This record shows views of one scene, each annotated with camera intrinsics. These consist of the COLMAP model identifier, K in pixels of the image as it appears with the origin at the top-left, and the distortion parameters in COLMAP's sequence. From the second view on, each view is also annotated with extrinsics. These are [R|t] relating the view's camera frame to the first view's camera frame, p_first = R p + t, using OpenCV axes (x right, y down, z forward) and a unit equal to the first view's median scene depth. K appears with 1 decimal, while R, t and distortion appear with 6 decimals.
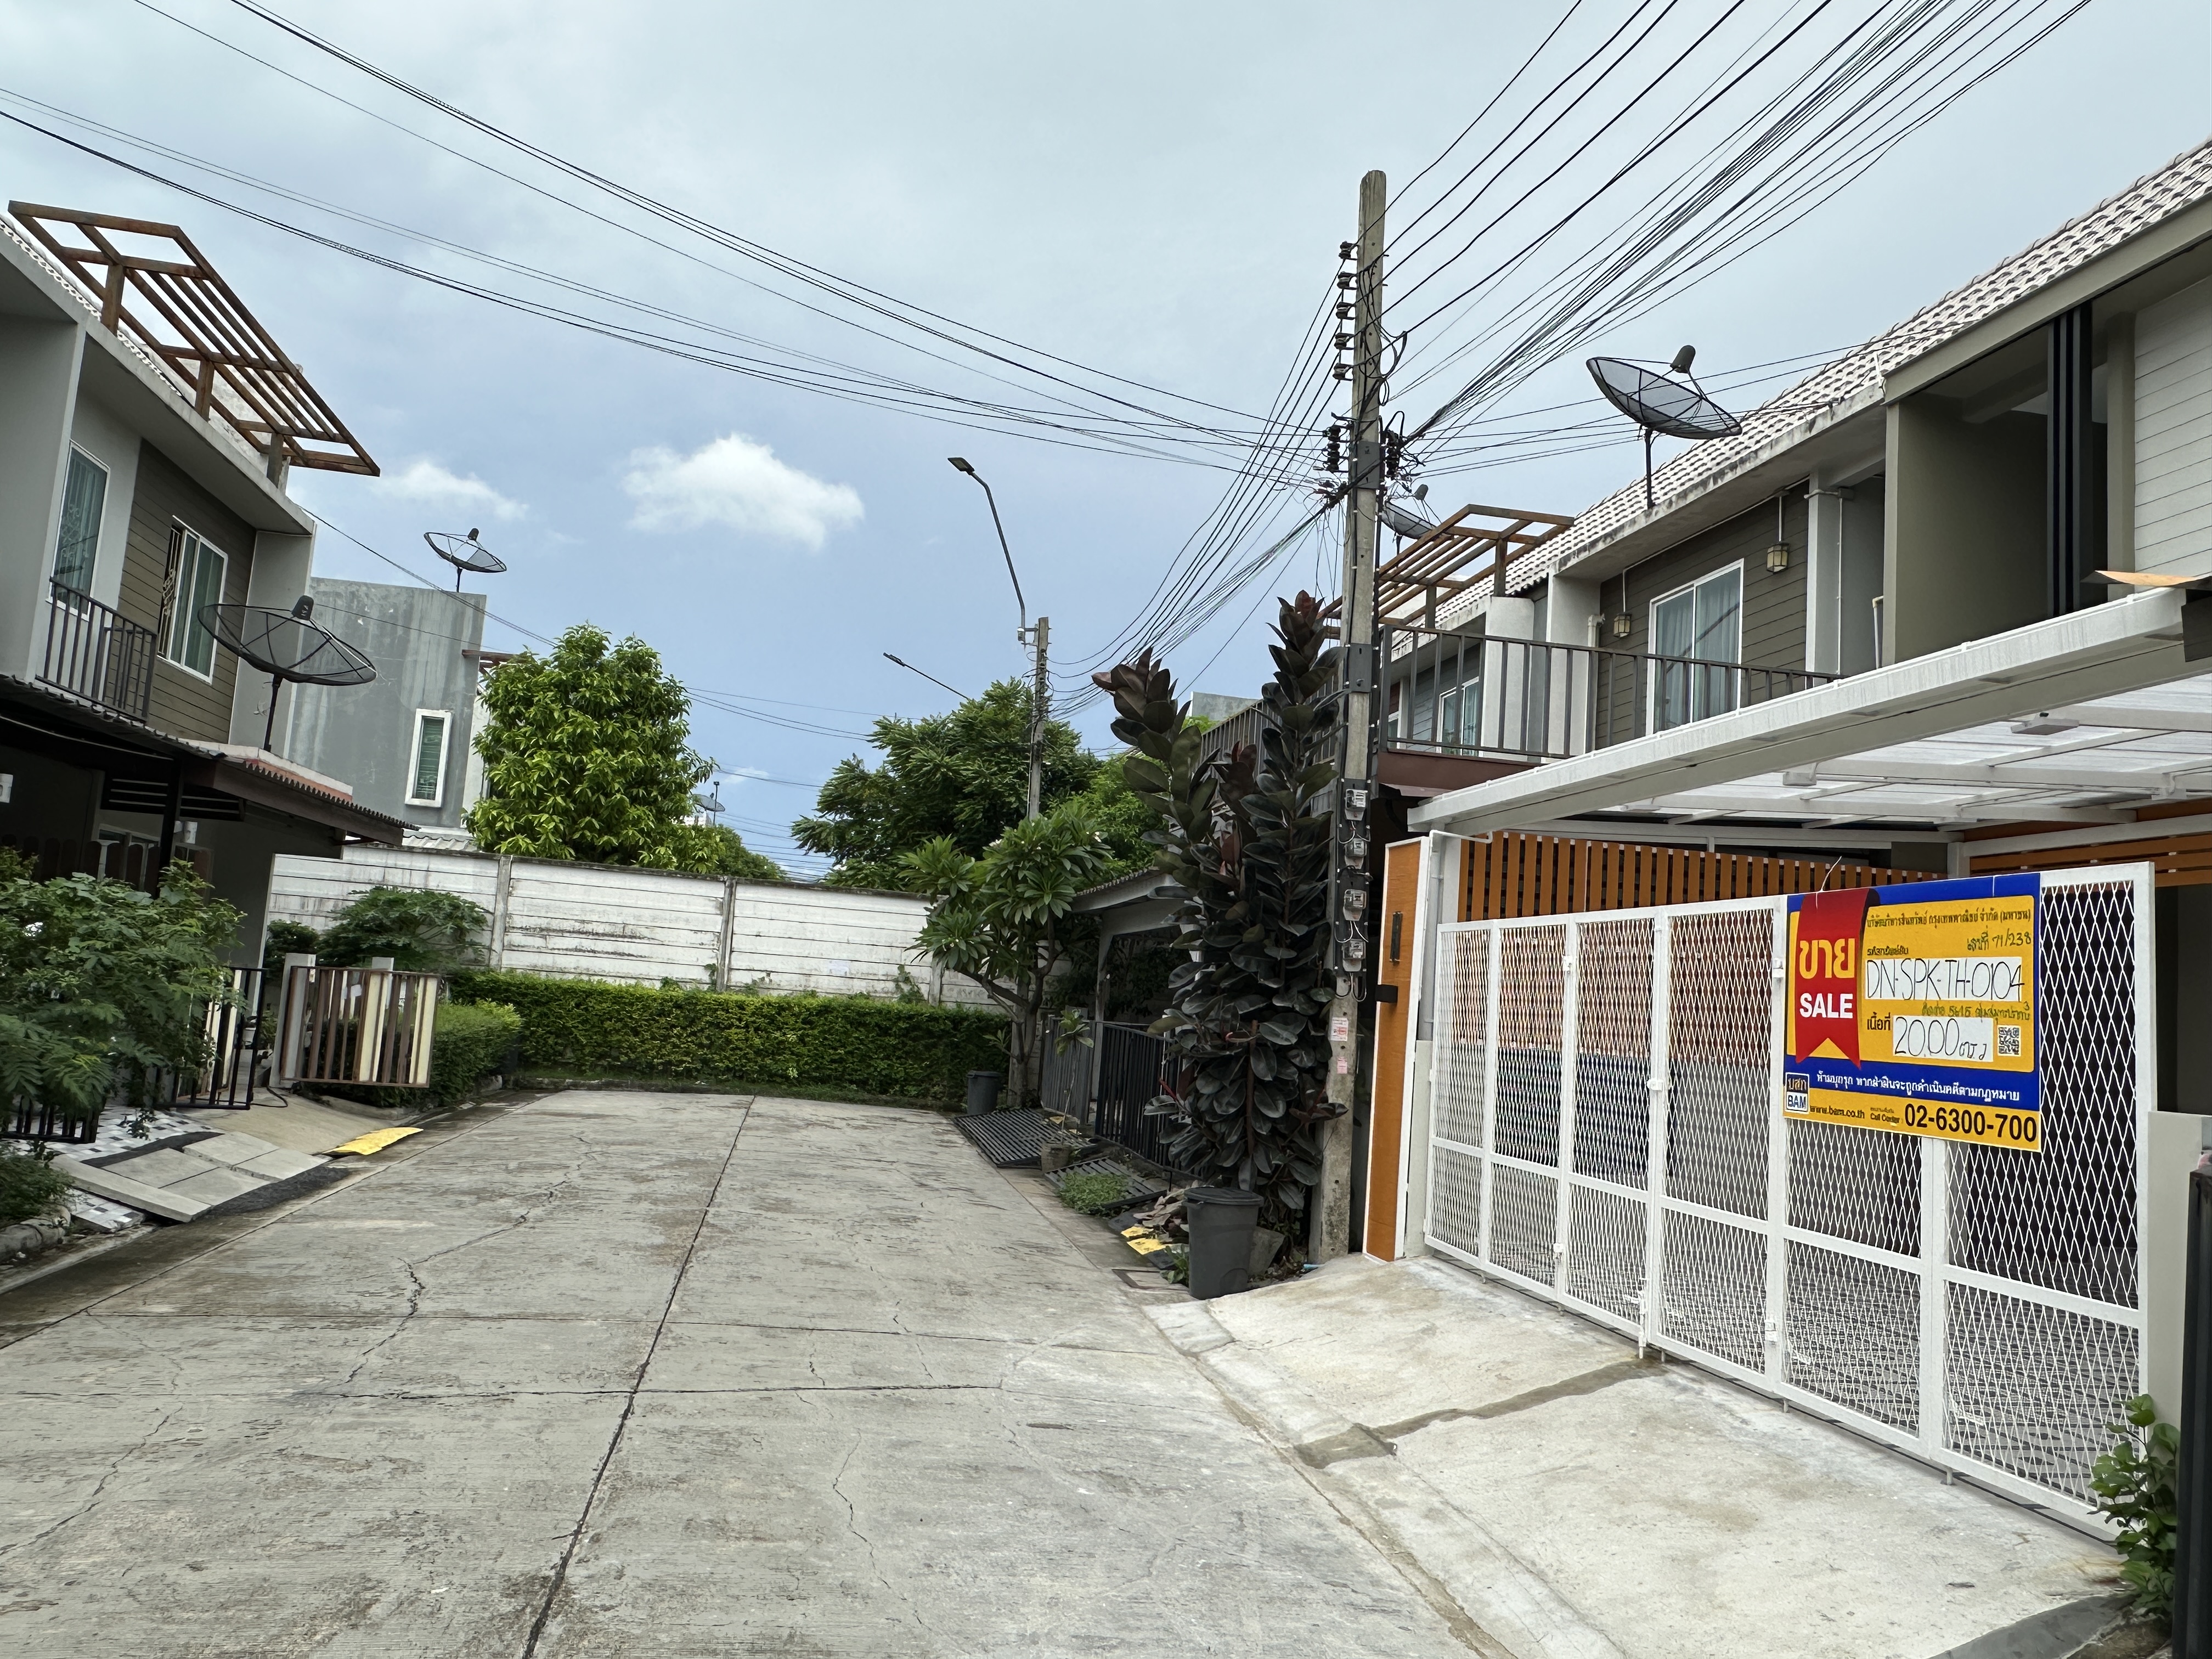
lens RADIAL K [[1553.5, 0, 1092.8], [0, 1553.5, 832.1], [0, 0, 1]] dist [-0.000467, -0.001669]
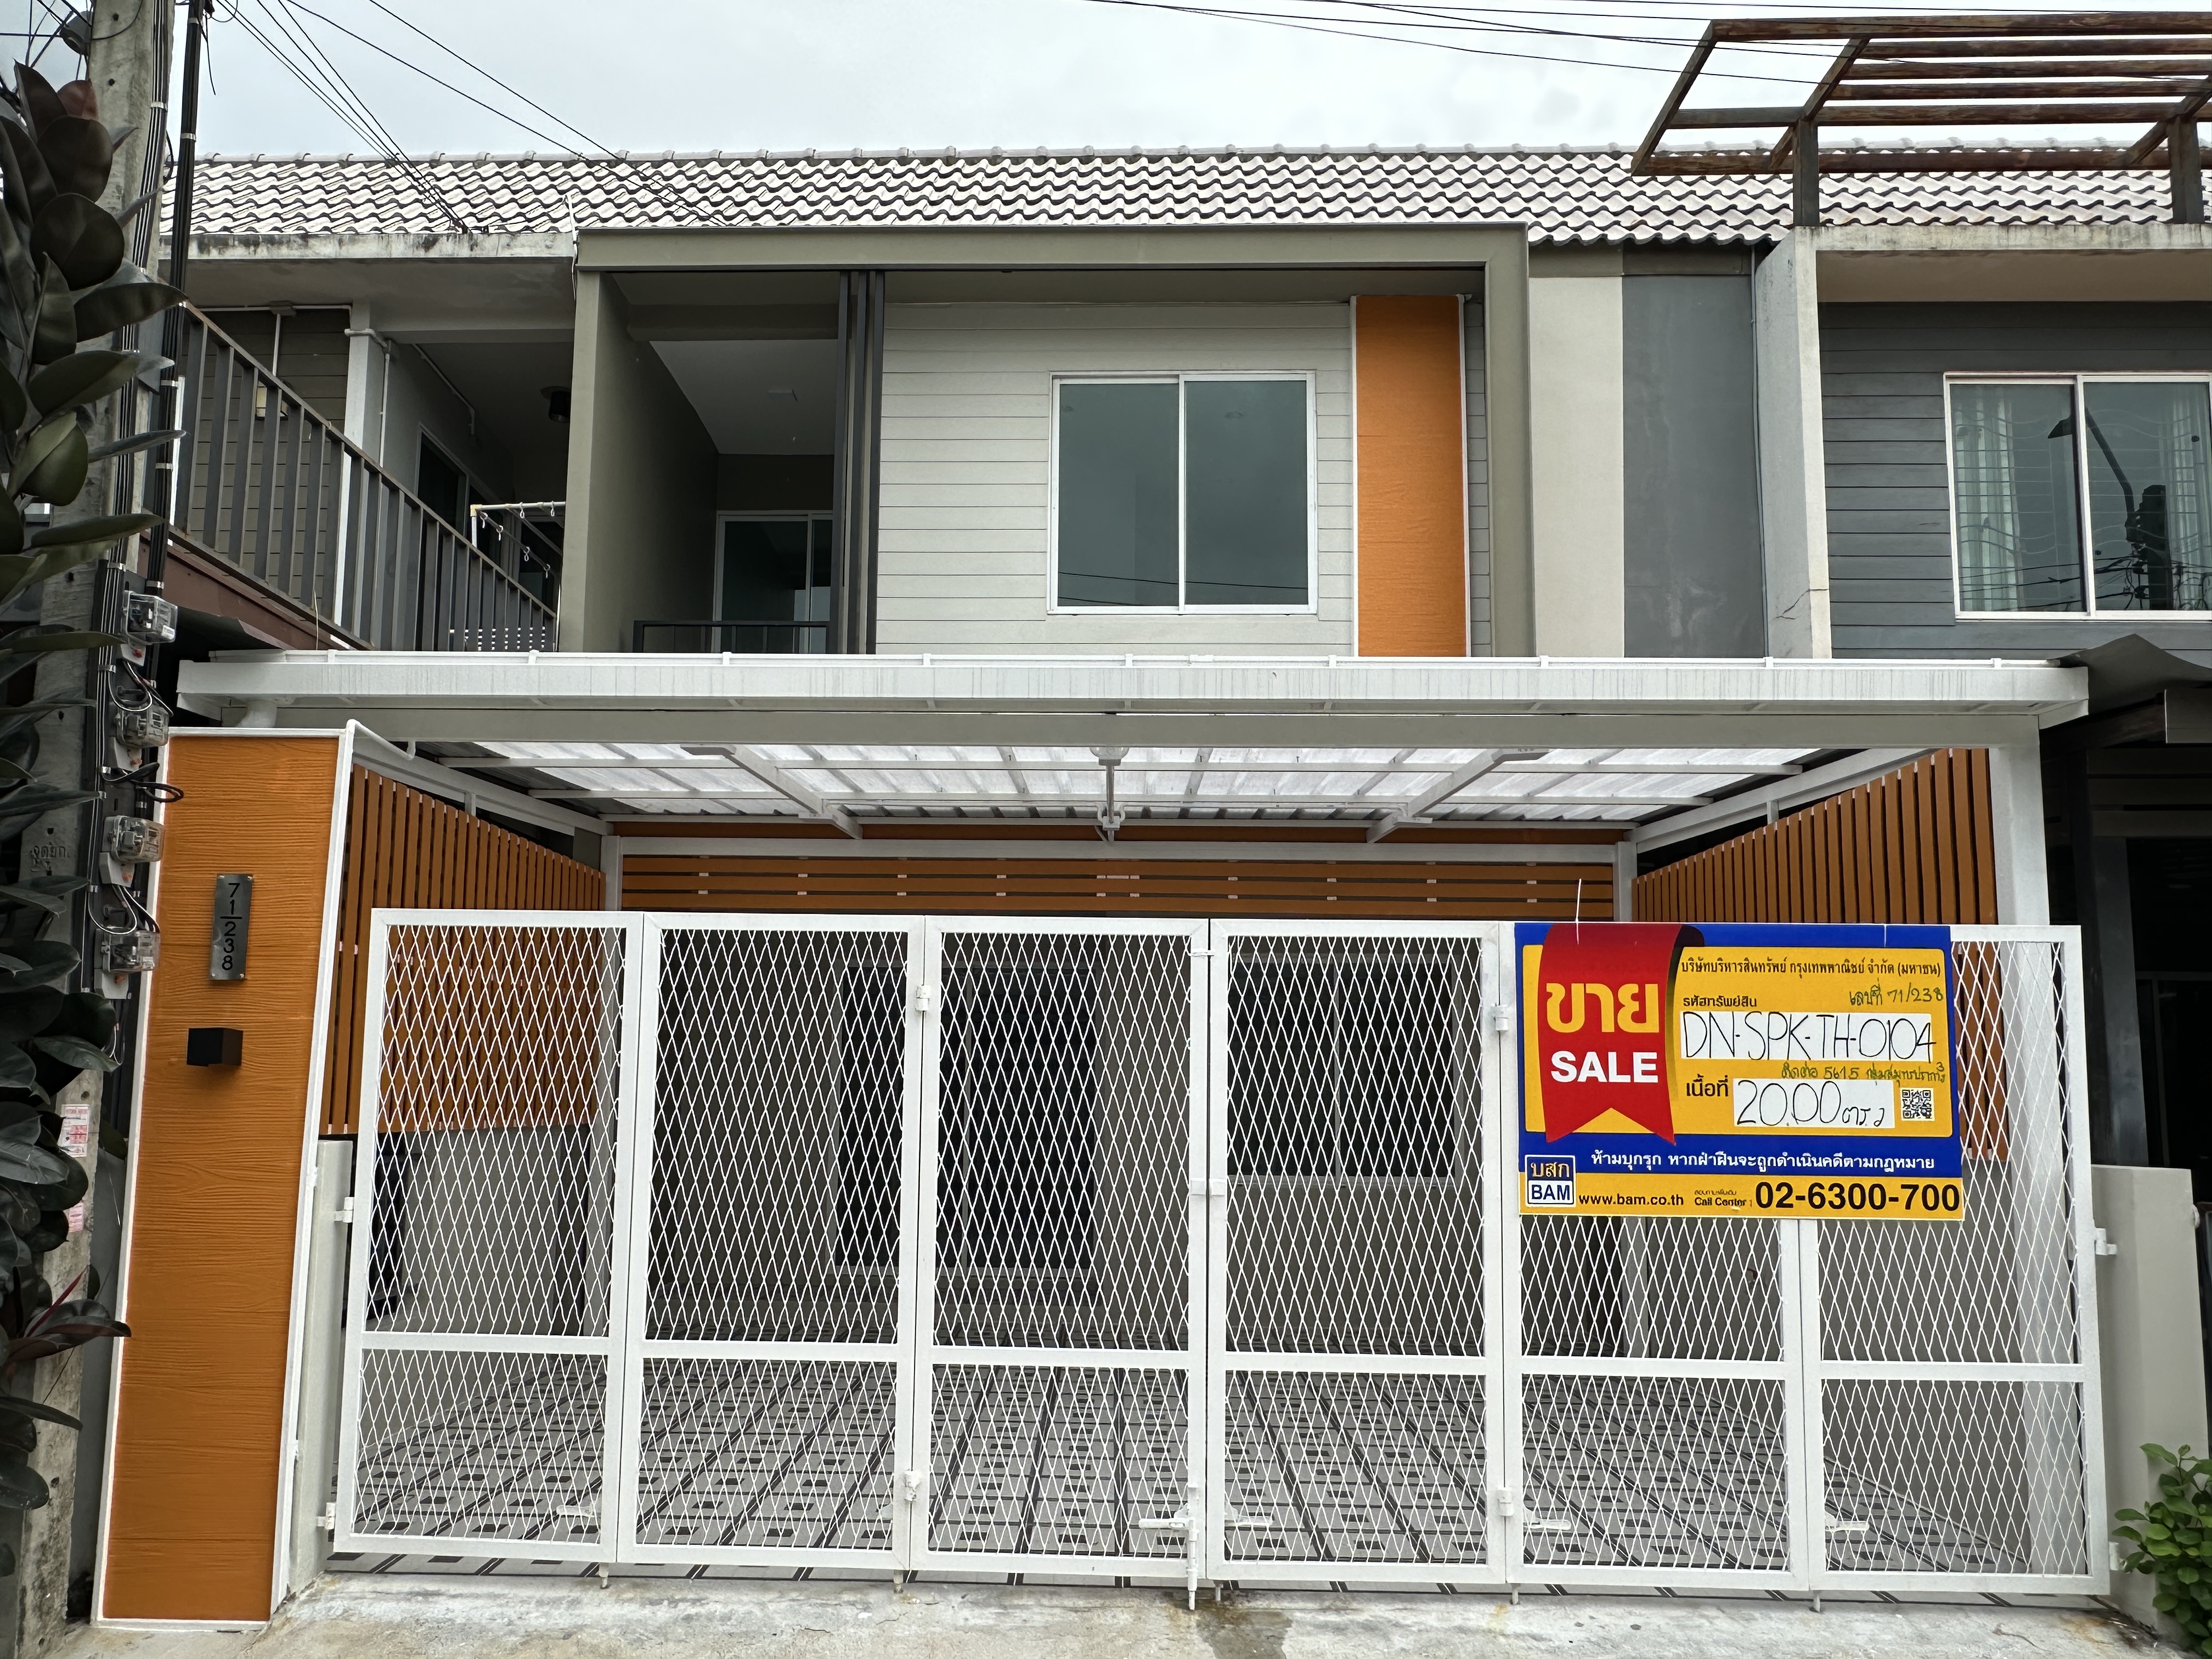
lens RADIAL K [[1553.5, 0, 1059.0], [0, 1553.5, 919.2], [0, 0, 1]] dist [-0.000467, -0.001669]
pose [[0.215568, 0.044750, 0.975463, -0.386518], [-0.104569, 0.994263, -0.022504, 0.089400], [-0.970874, -0.097152, 0.219011, 1.178145]]
